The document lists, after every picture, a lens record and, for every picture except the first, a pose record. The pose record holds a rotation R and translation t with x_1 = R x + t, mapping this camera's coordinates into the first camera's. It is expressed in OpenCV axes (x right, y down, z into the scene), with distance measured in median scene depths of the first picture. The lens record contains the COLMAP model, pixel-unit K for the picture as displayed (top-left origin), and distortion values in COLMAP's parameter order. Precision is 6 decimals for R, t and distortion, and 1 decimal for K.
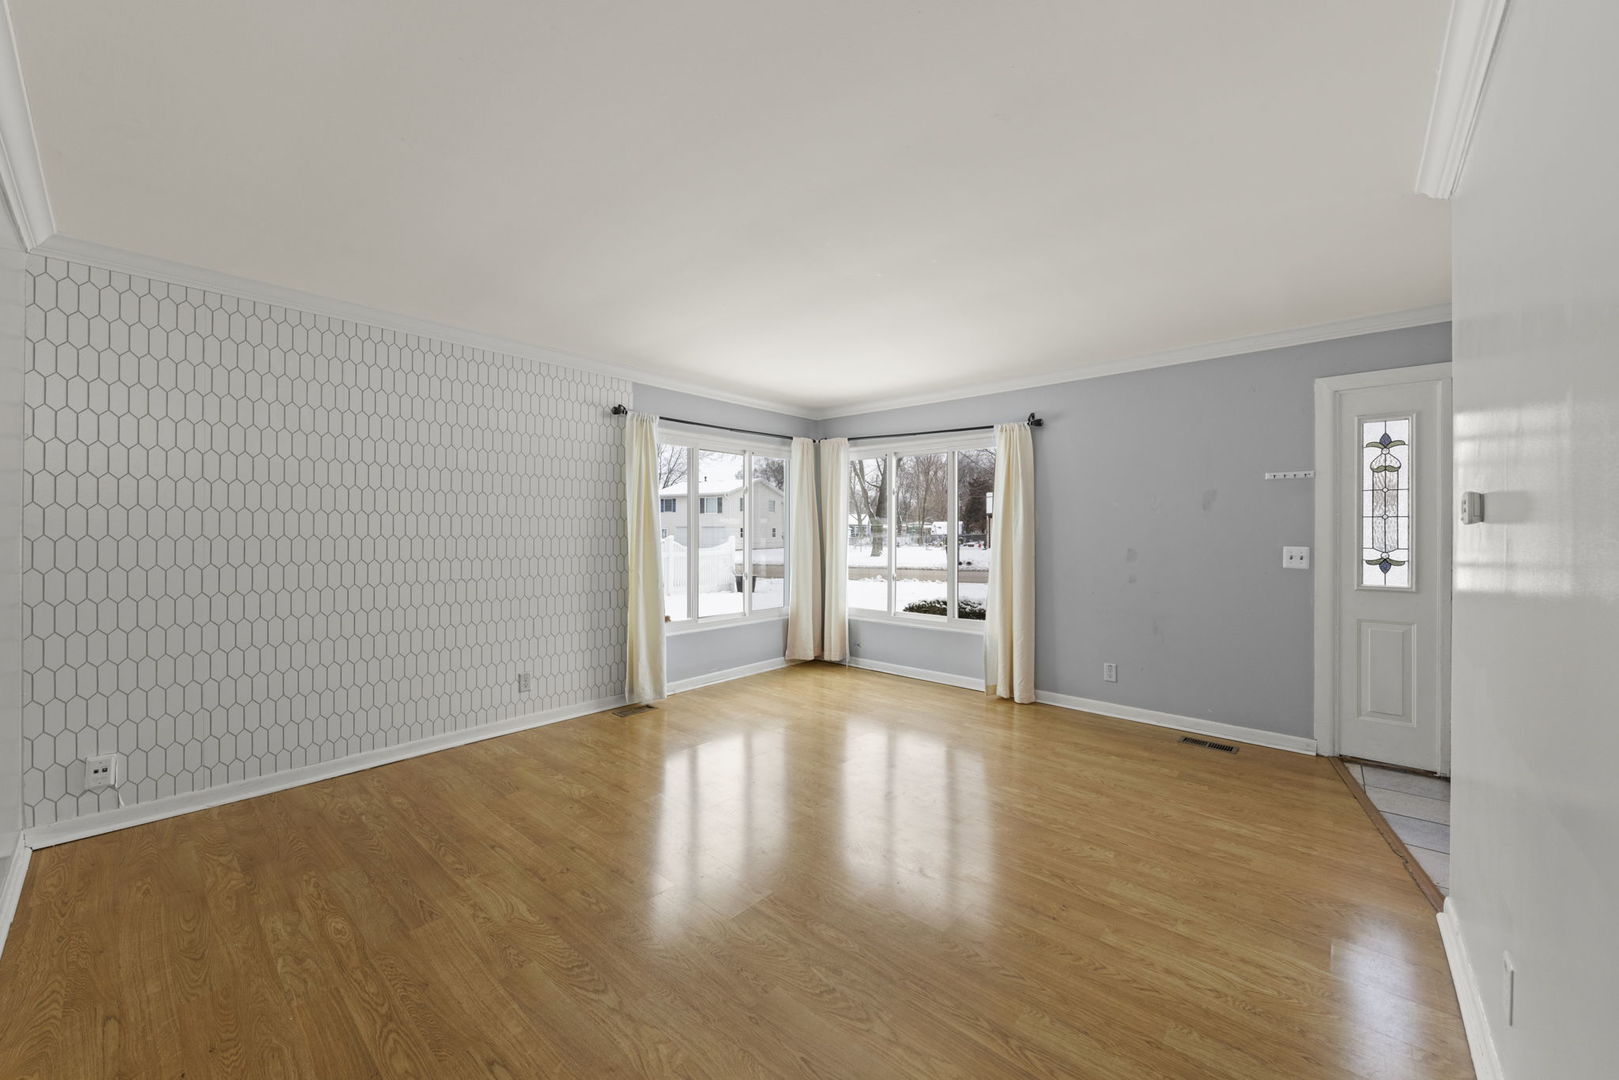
lens RADIAL K [[607.1, 0, 796.9], [0, 607.1, 530.2], [0, 0, 1]] dist [0.004841, -0.001188]
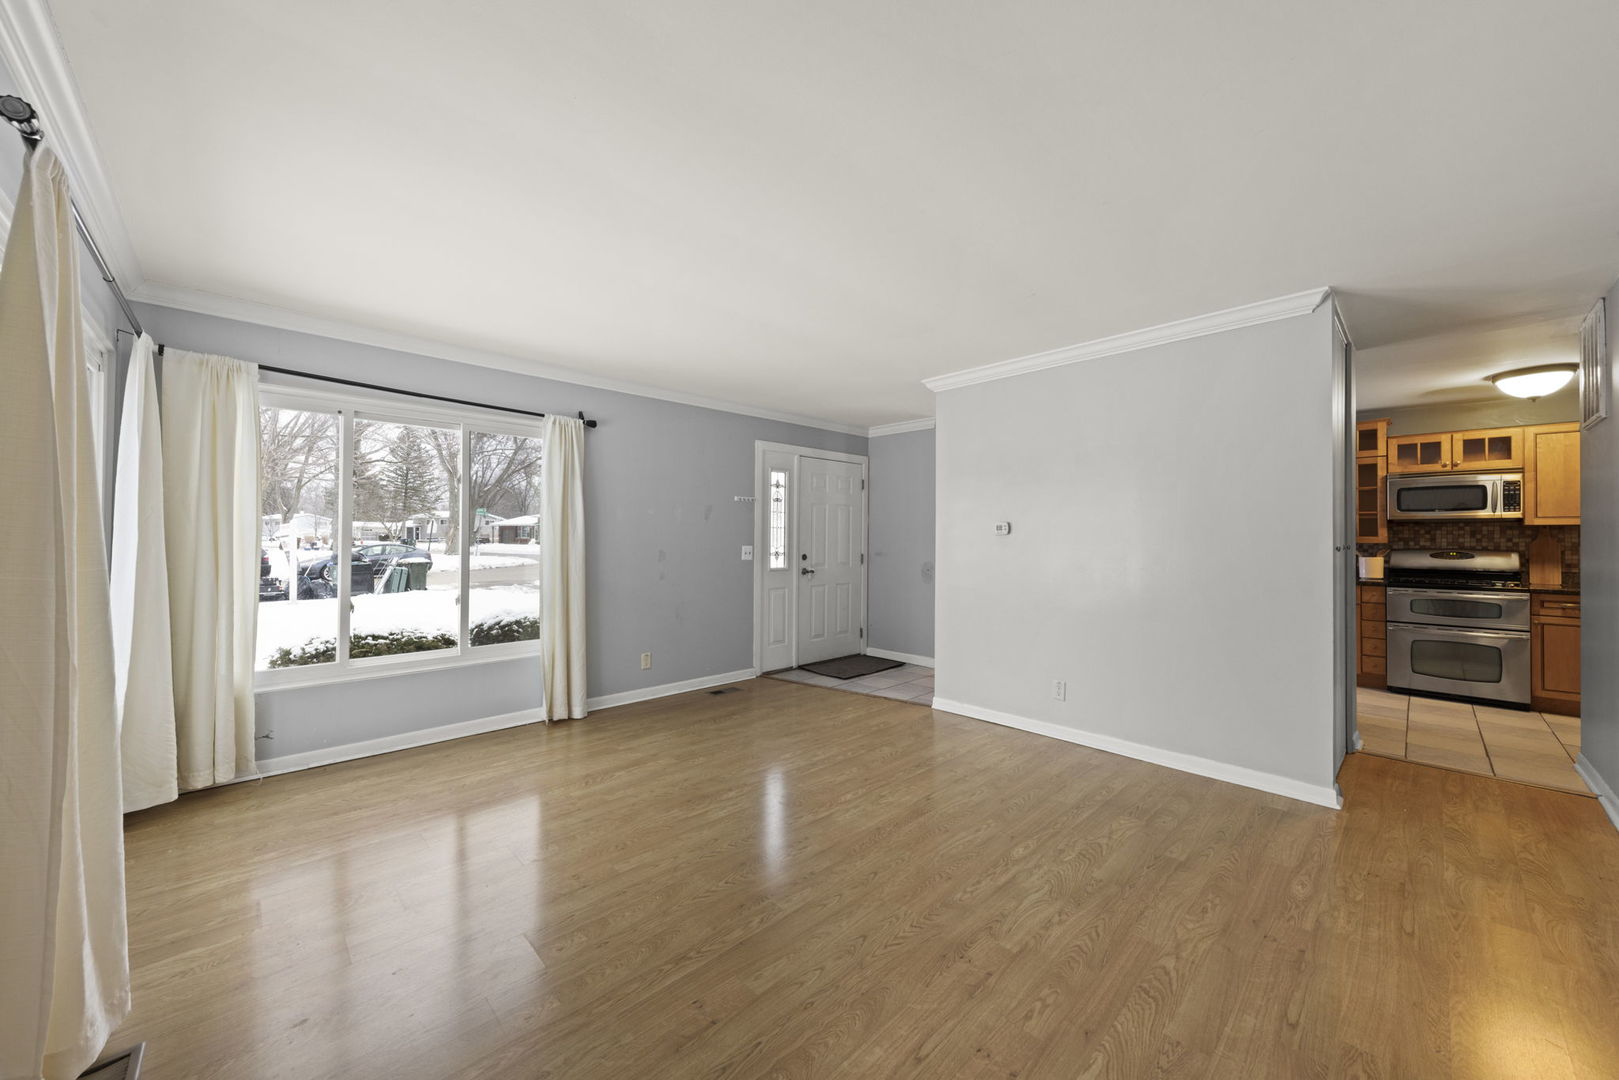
lens RADIAL K [[593.1, 0, 813.8], [0, 593.1, 533.3], [0, 0, 1]] dist [0.000425, -0.001001]
pose [[0.069051, 0.003551, 0.997607, -0.694238], [-0.005182, 0.999981, -0.003201, -0.001087], [-0.997600, -0.004949, 0.069068, 0.763443]]
